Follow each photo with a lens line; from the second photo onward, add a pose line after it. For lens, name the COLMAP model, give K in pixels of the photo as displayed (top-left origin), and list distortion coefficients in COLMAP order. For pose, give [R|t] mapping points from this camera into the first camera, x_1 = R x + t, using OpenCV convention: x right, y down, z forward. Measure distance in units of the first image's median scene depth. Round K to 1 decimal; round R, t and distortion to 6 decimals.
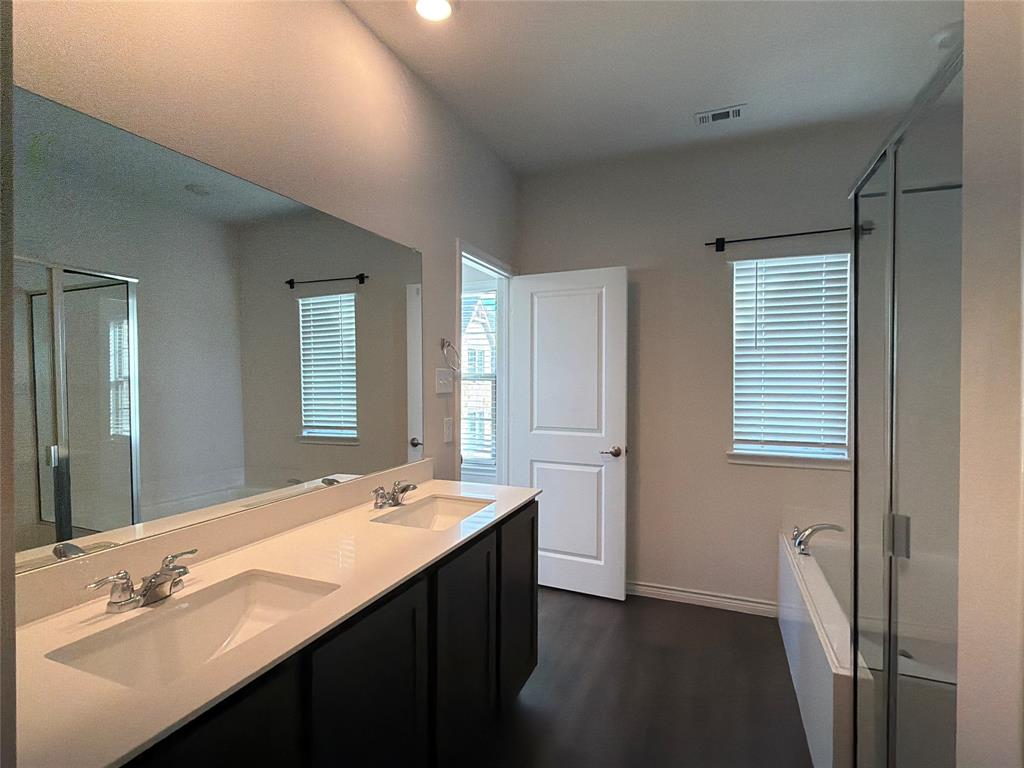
lens RADIAL K [[515.2, 0, 511.4], [0, 515.2, 381.4], [0, 0, 1]] dist [-0.002985, -0.001180]
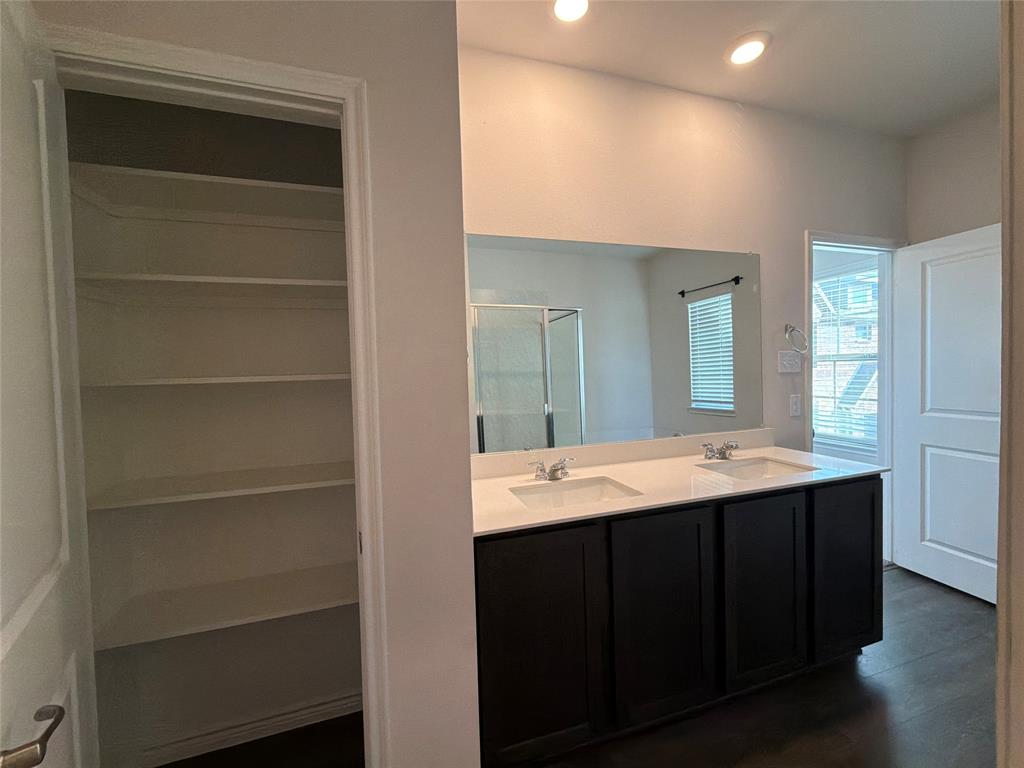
lens RADIAL K [[406.2, 0, 513.8], [0, 406.2, 381.7], [0, 0, 1]] dist [0.000746, -0.000219]
pose [[0.640243, 0.002804, -0.768167, 0.158873], [0.023276, 0.999463, 0.023049, 0.007487], [0.767820, -0.032636, 0.639834, -0.036866]]
